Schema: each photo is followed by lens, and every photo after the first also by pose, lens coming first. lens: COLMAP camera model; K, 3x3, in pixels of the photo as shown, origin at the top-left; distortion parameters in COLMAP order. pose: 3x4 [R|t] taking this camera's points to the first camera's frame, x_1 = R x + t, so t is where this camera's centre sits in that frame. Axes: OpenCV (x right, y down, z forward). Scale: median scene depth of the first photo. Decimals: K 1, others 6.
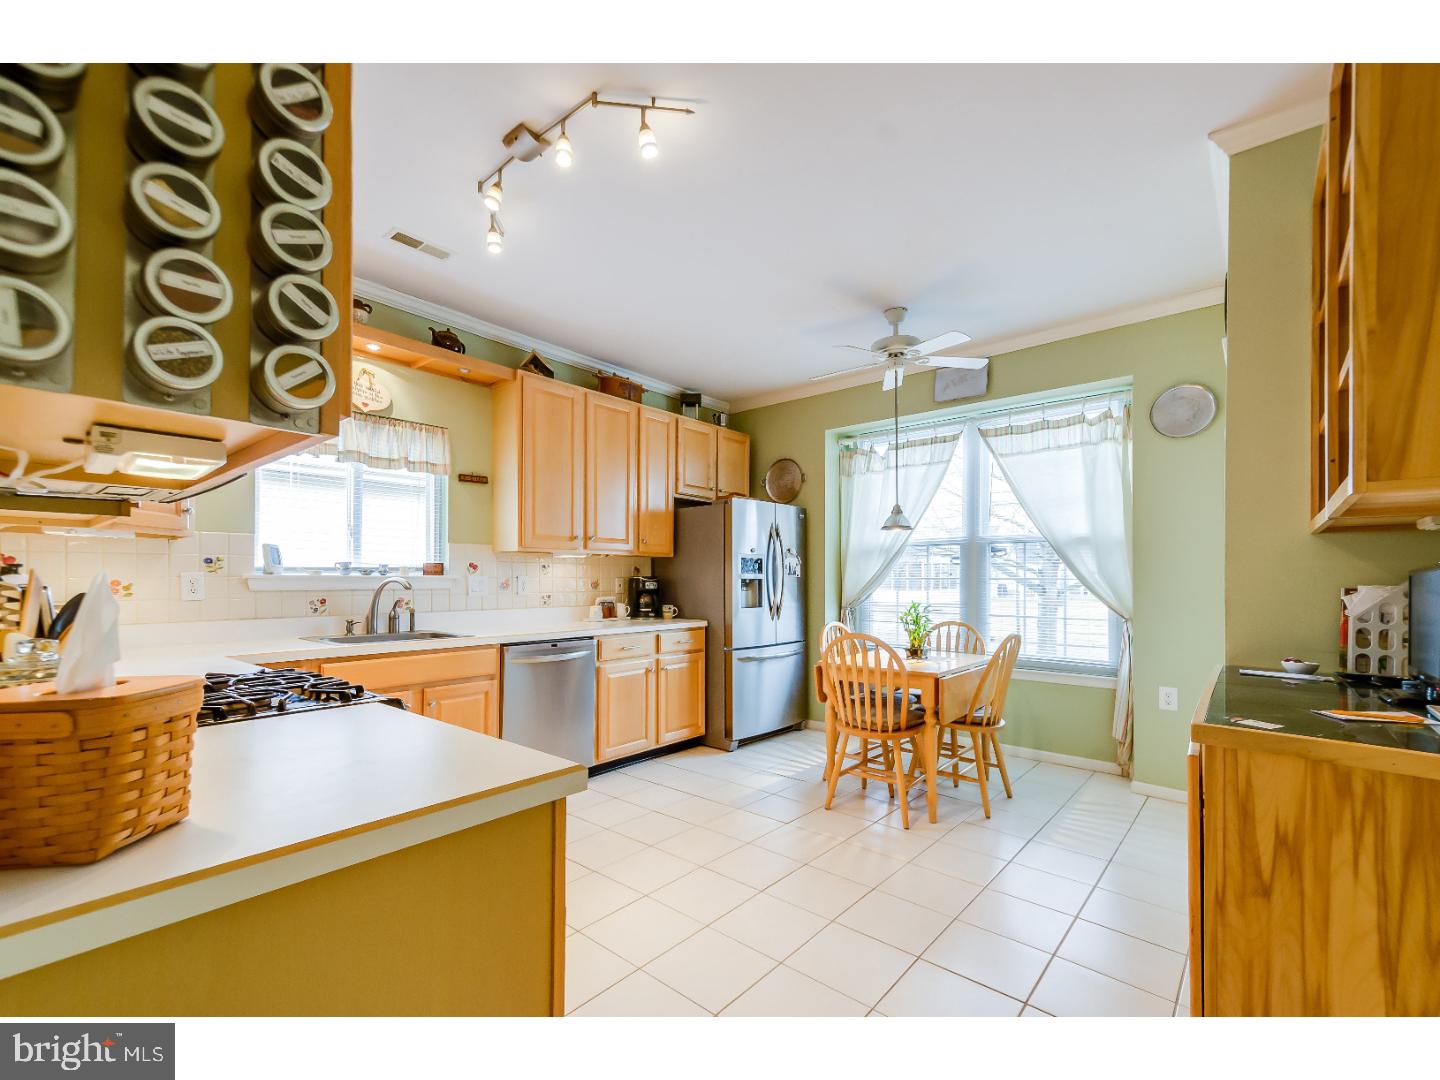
lens RADIAL K [[620.9, 0, 718.2], [0, 620.9, 575.3], [0, 0, 1]] dist [0.022448, -0.000030]
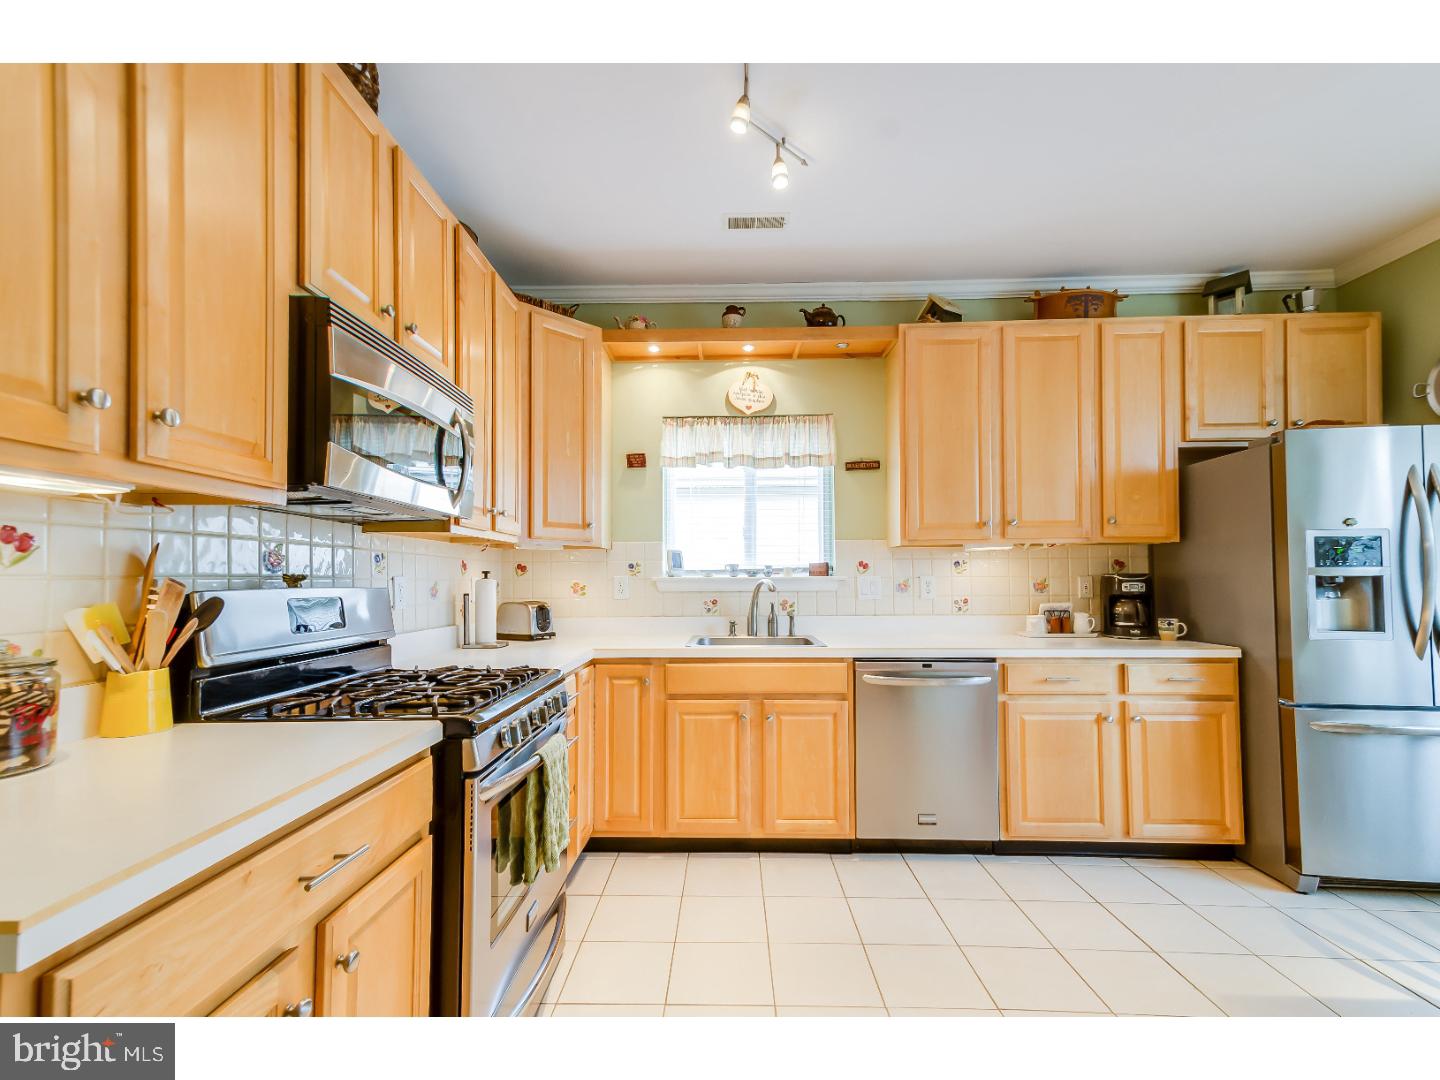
lens RADIAL K [[625.1, 0, 715.5], [0, 625.1, 567.2], [0, 0, 1]] dist [0.018928, -0.000846]
pose [[0.634469, -0.023204, -0.772600, 0.141745], [0.012250, 0.999726, -0.019965, 0.003051], [0.772851, 0.003203, 0.634579, 0.261402]]
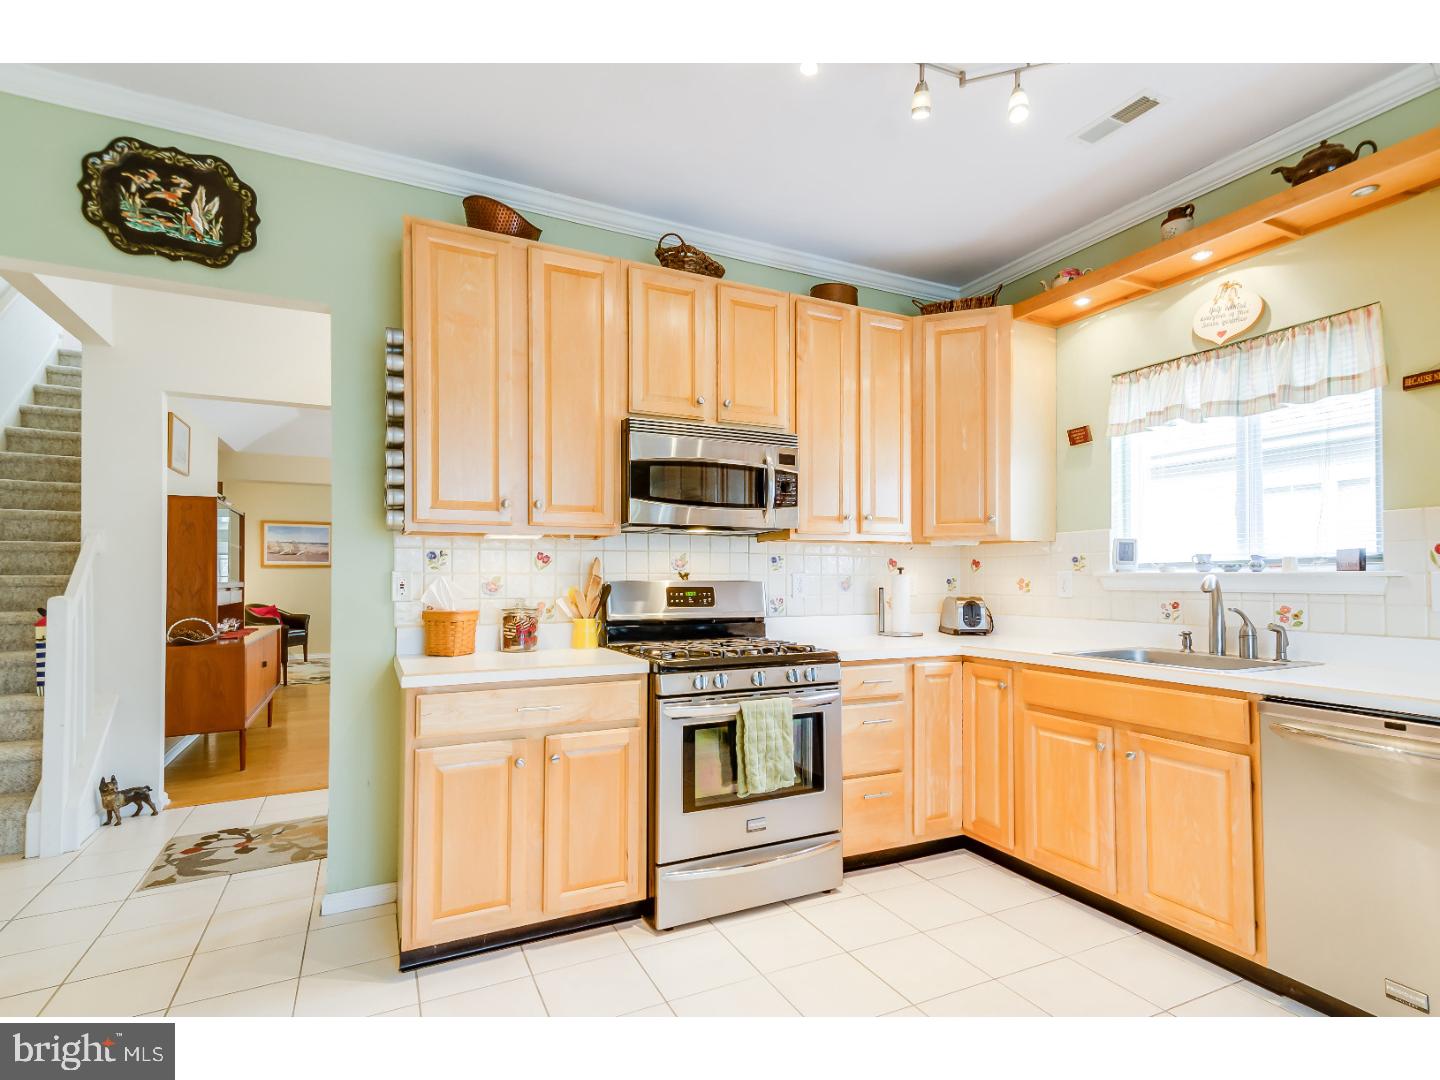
lens RADIAL K [[707.4, 0, 718.5], [0, 707.4, 561.9], [0, 0, 1]] dist [0.019642, -0.000121]
pose [[-0.386937, -0.022297, -0.921837, 0.331773], [0.006350, 0.999619, -0.026844, 0.005464], [0.922084, -0.016241, -0.386648, 0.636712]]
